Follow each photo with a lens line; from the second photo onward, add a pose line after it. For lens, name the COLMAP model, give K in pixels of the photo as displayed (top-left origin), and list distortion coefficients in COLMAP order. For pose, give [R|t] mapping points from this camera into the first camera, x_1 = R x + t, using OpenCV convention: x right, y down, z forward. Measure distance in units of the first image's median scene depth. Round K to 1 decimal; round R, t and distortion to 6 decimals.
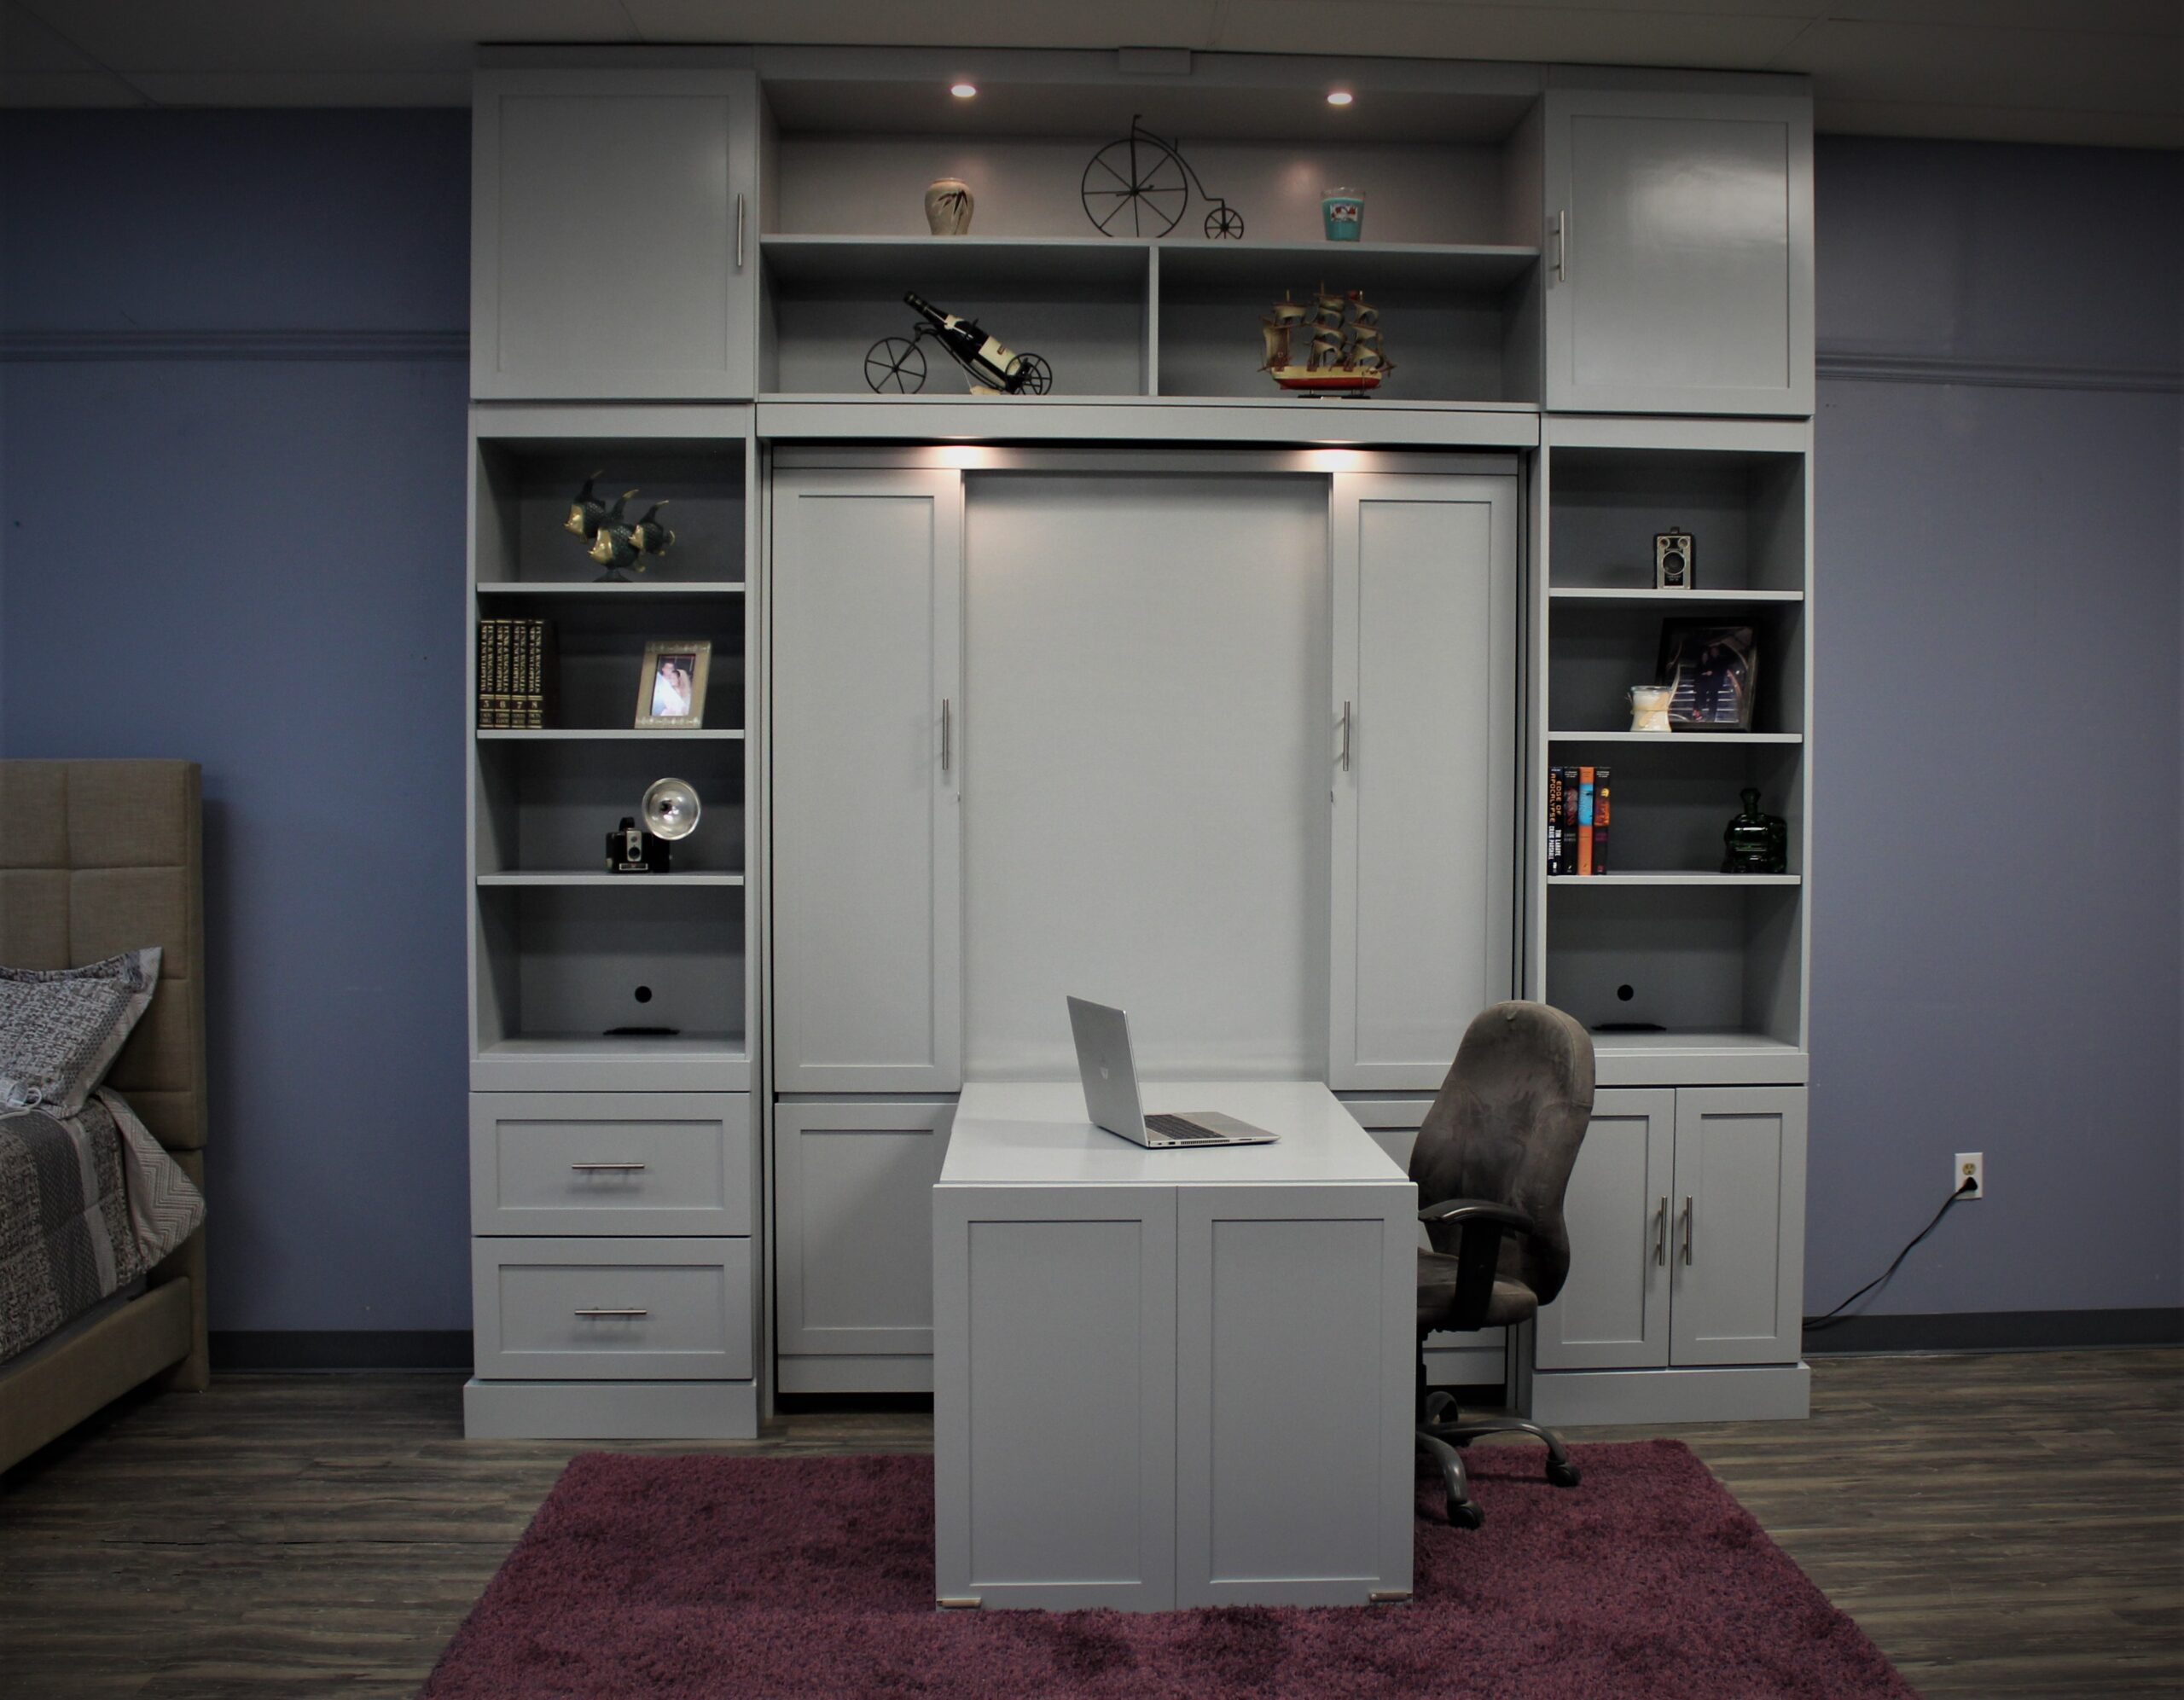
lens RADIAL K [[2359.9, 0, 1087.2], [0, 2359.9, 870.2], [0, 0, 1]] dist [-0.117170, 0.000000]
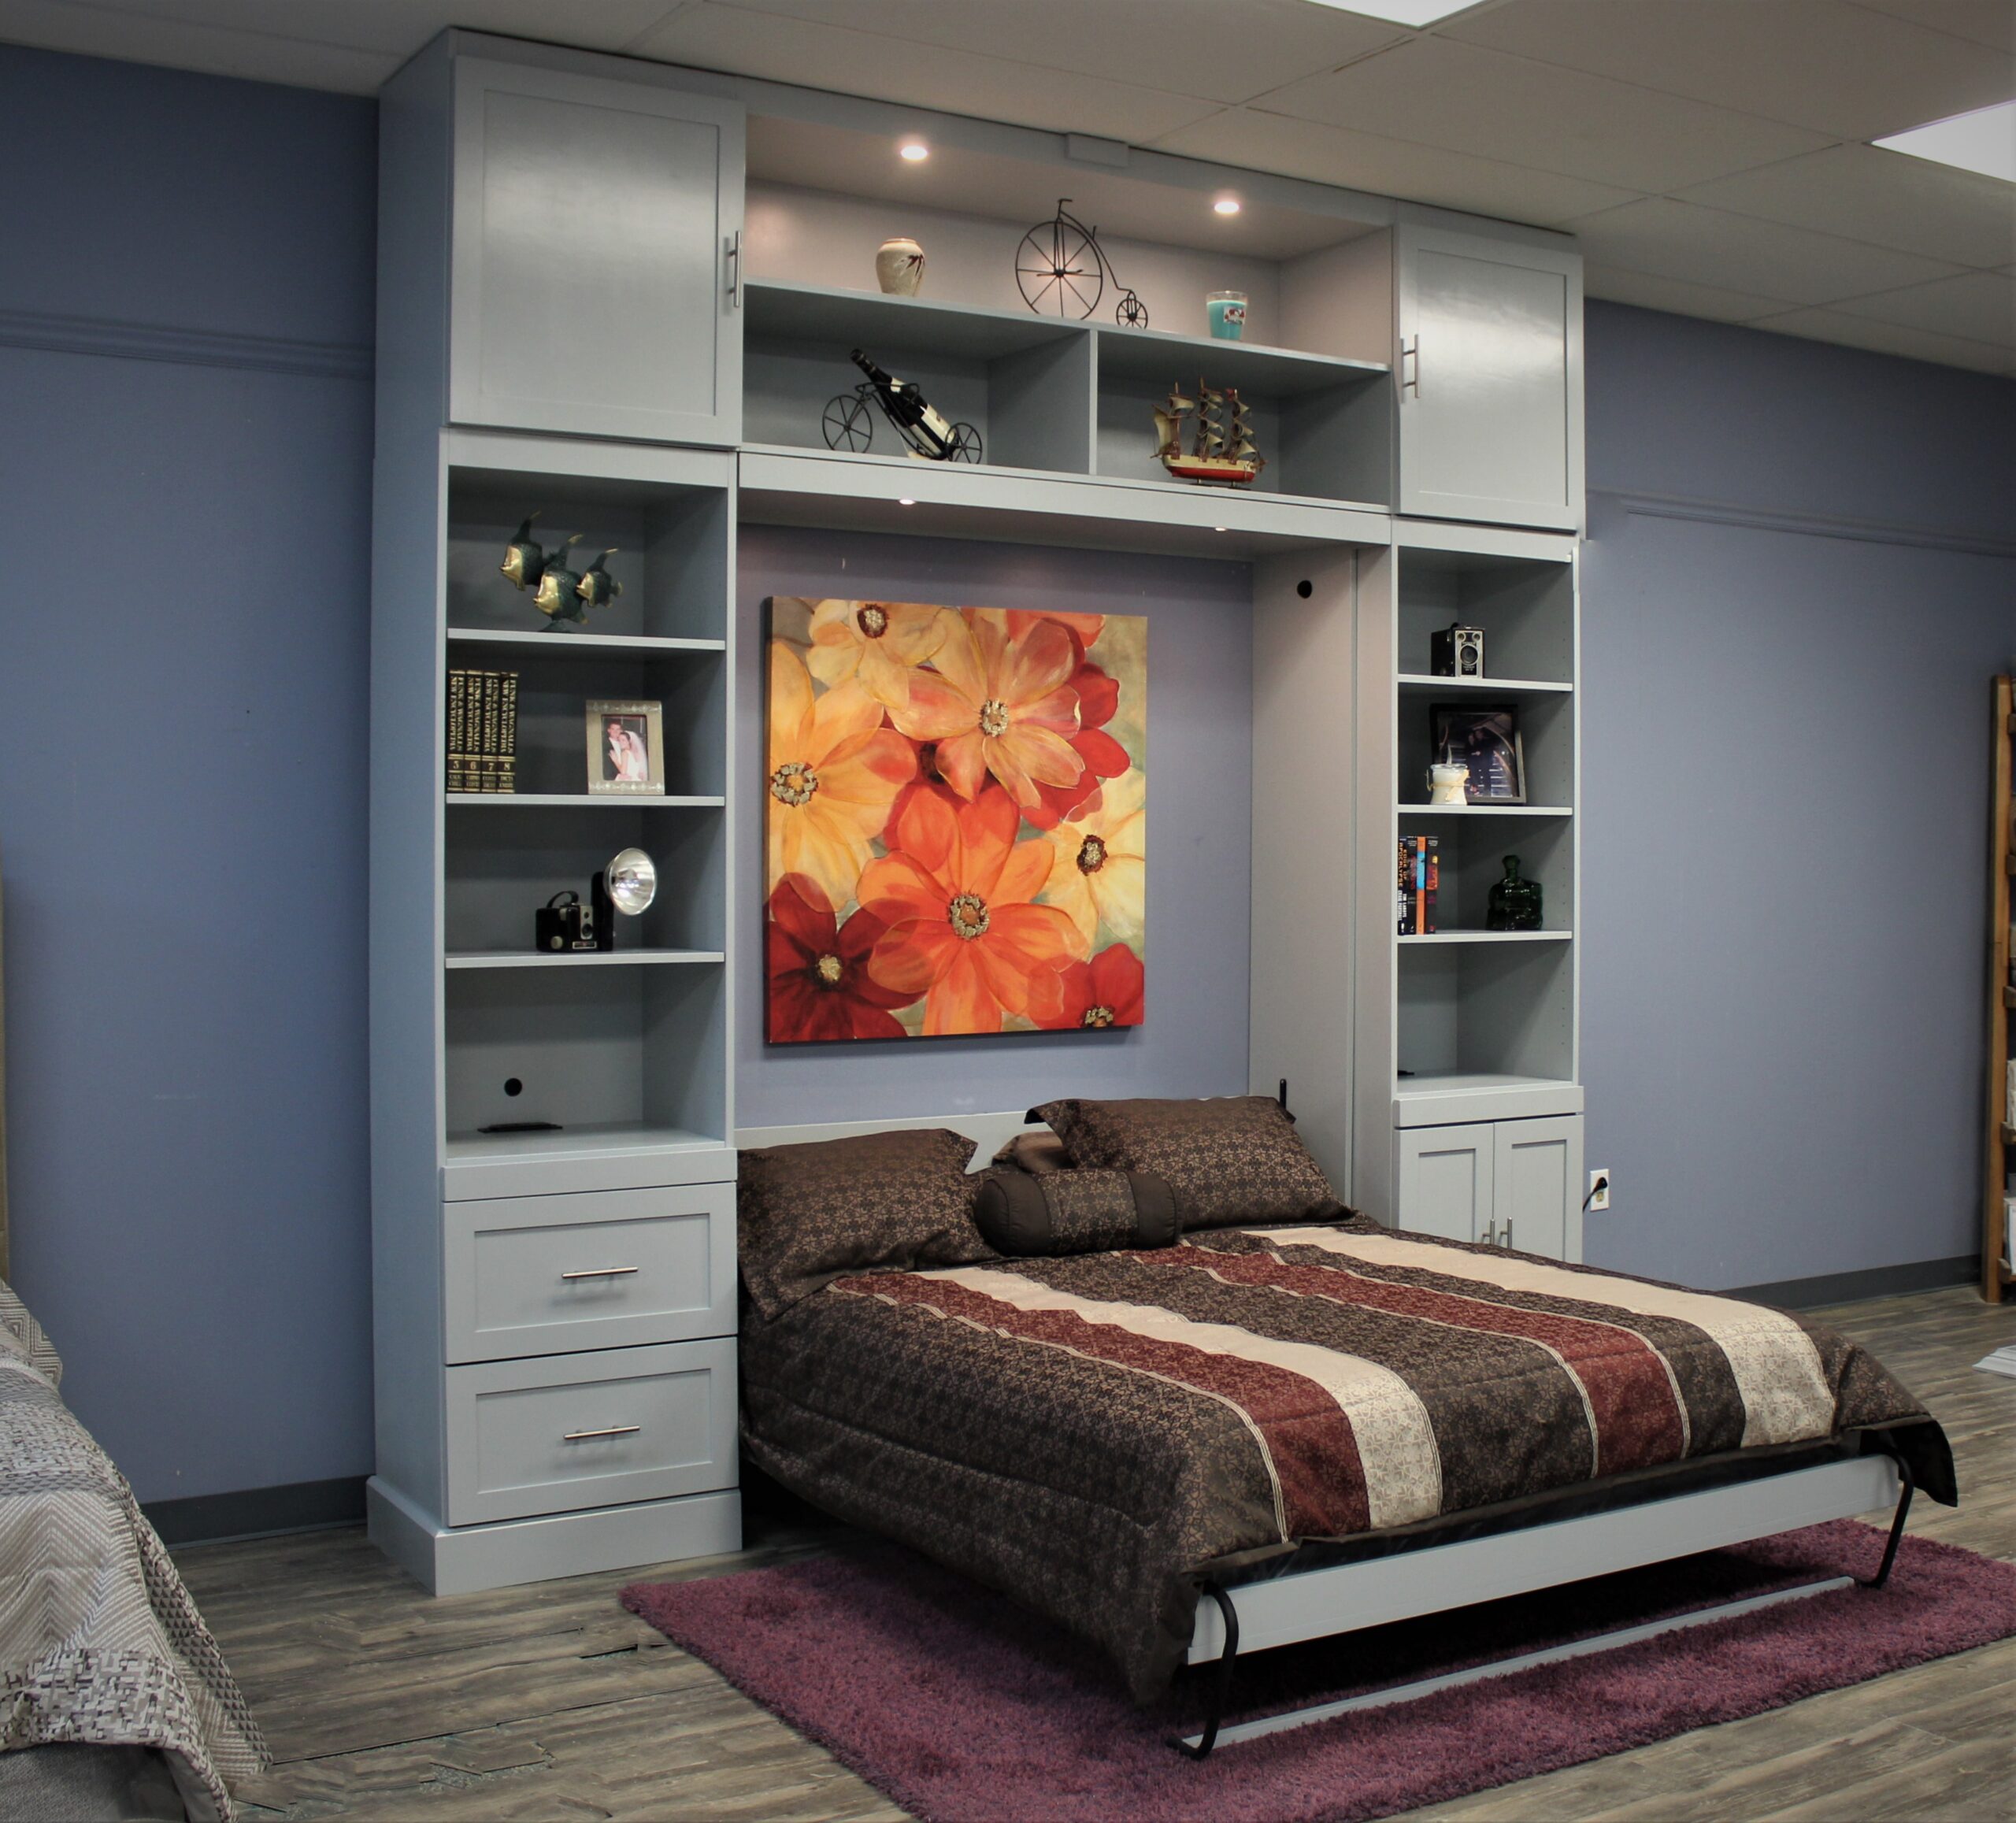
lens RADIAL K [[2391.7, 0, 1023.3], [0, 2391.7, 903.9], [0, 0, 1]] dist [-0.122877, 0.000000]
pose [[0.879534, -0.012986, 0.475659, -0.487573], [0.023339, 0.999602, -0.015865, 0.001188], [-0.475263, 0.025055, 0.879487, 0.102580]]
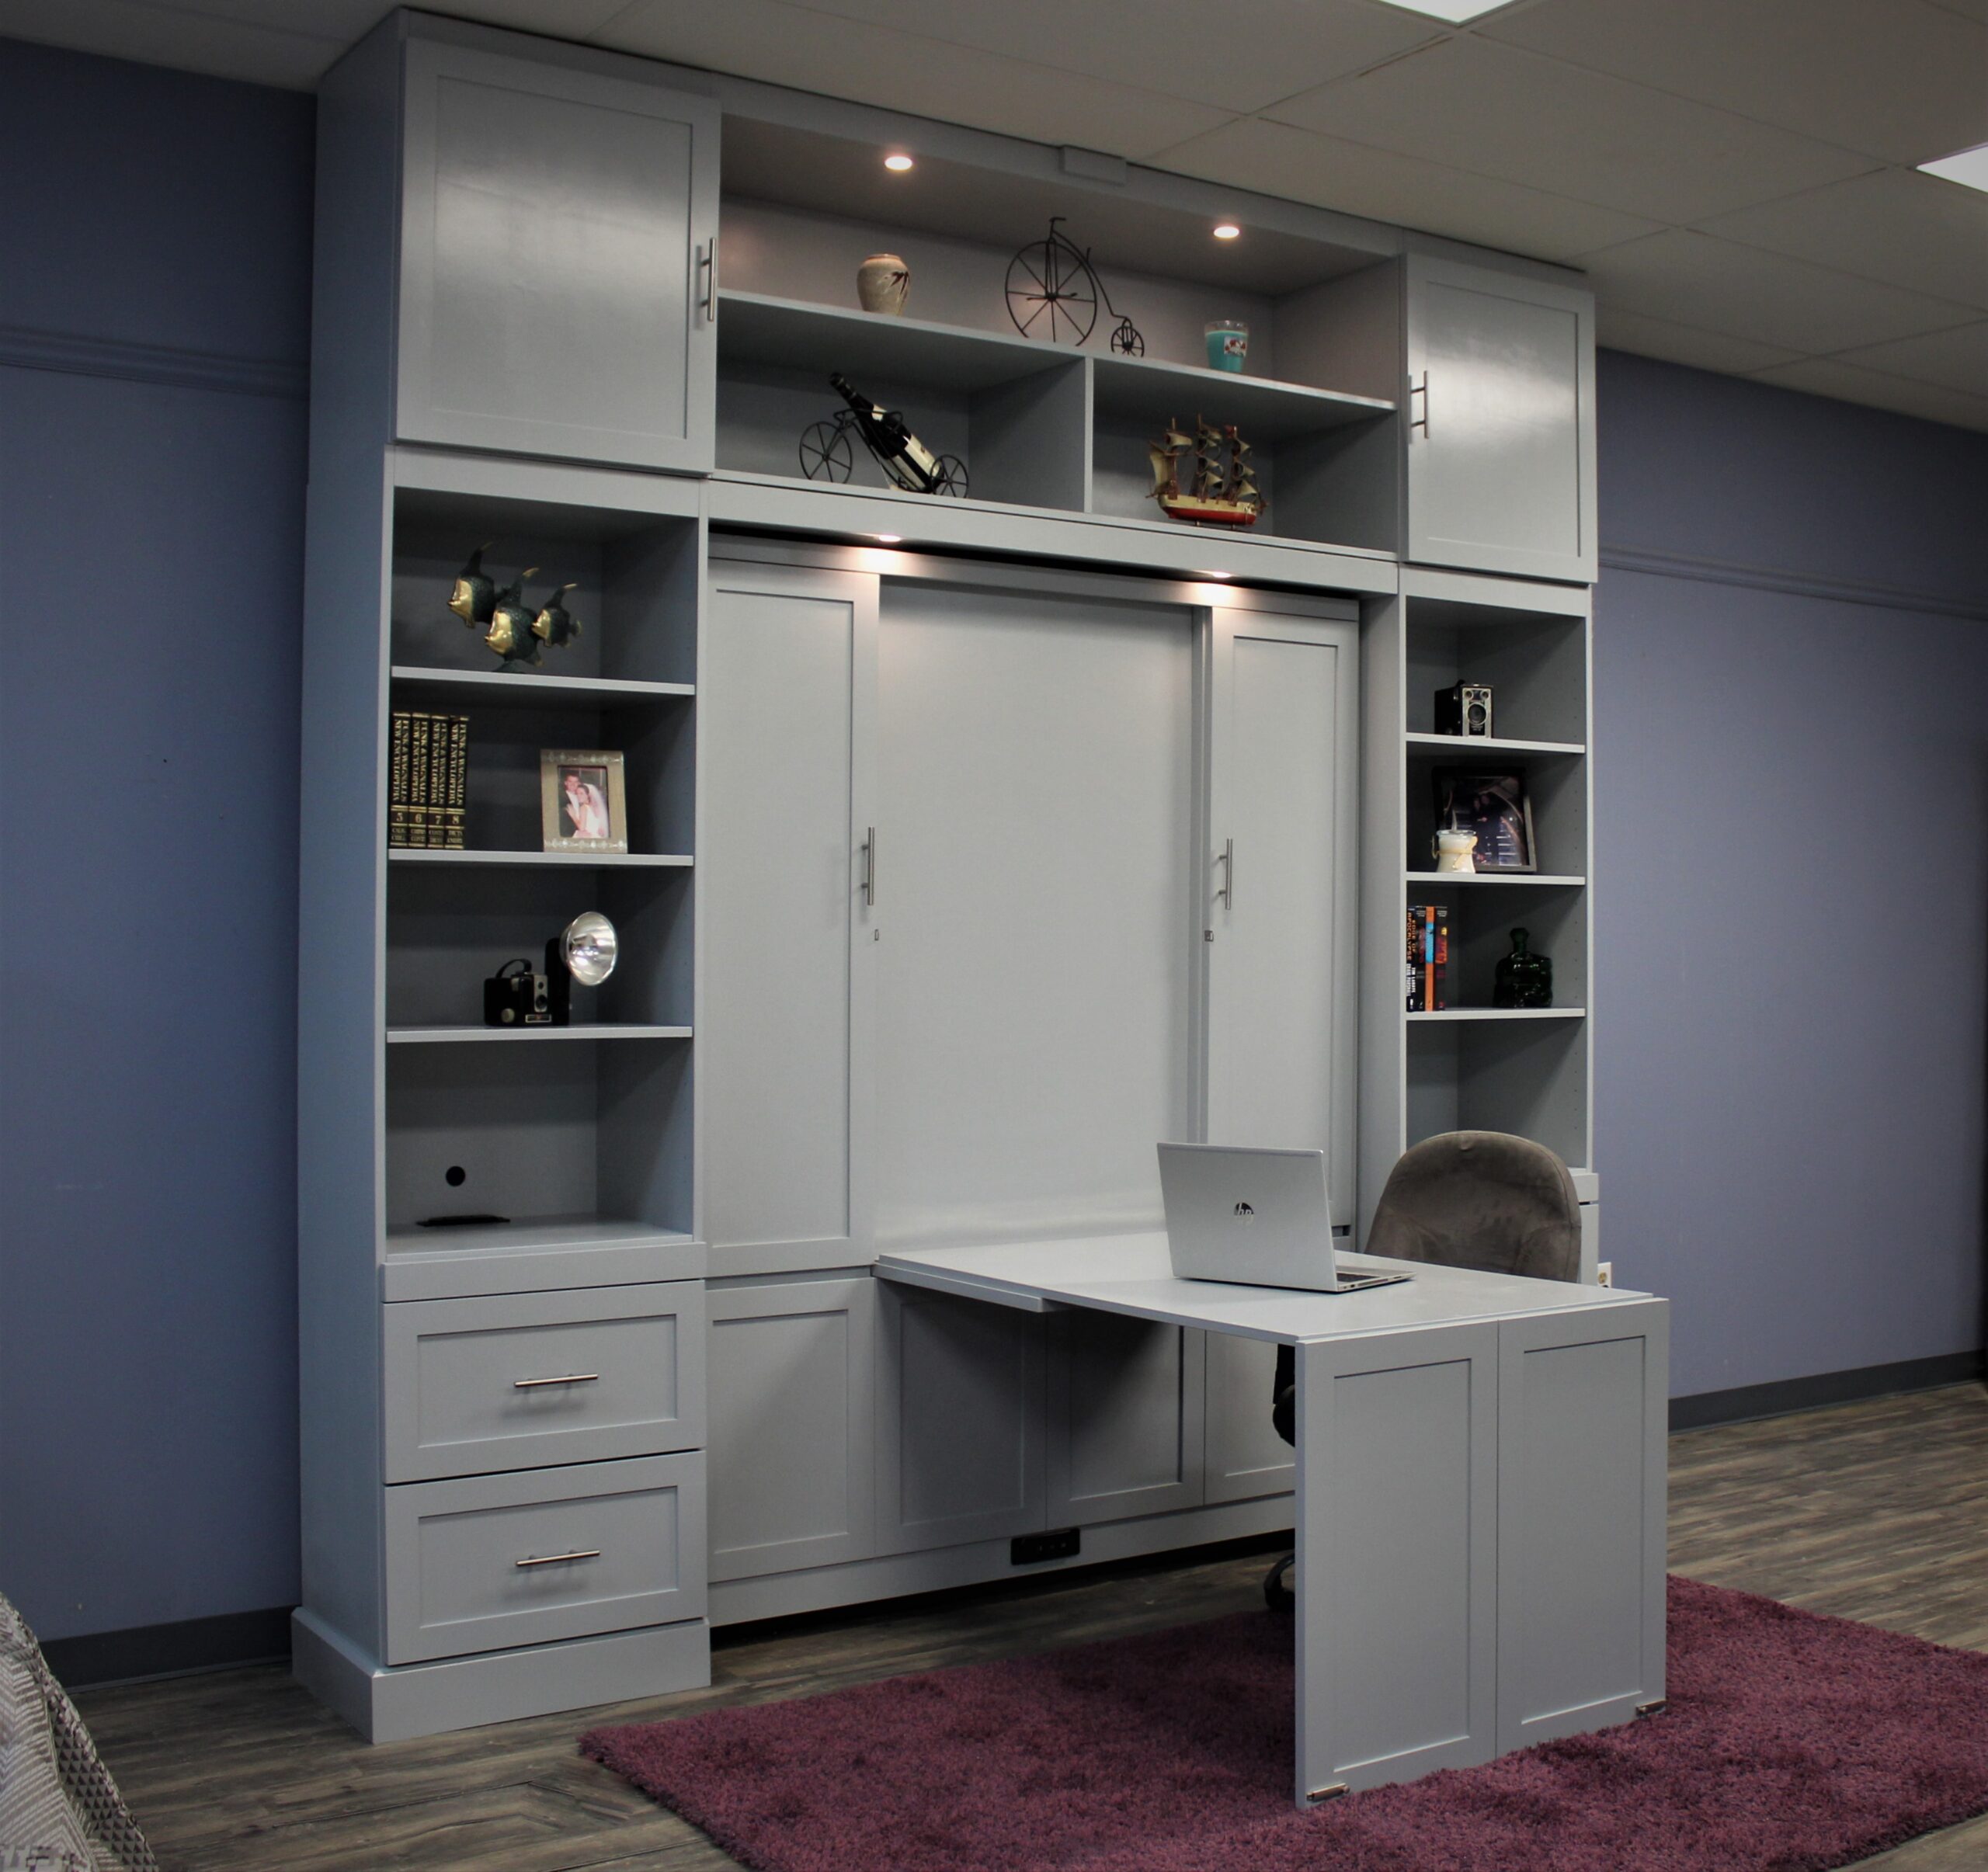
lens RADIAL K [[2408.5, 0, 1044.1], [0, 2408.5, 936.3], [0, 0, 1]] dist [-0.118493, 0.000000]
pose [[0.855804, 0.000654, 0.517300, -0.481710], [0.024332, 0.998841, -0.041517, 0.009090], [-0.516728, 0.048118, 0.854796, 0.183728]]
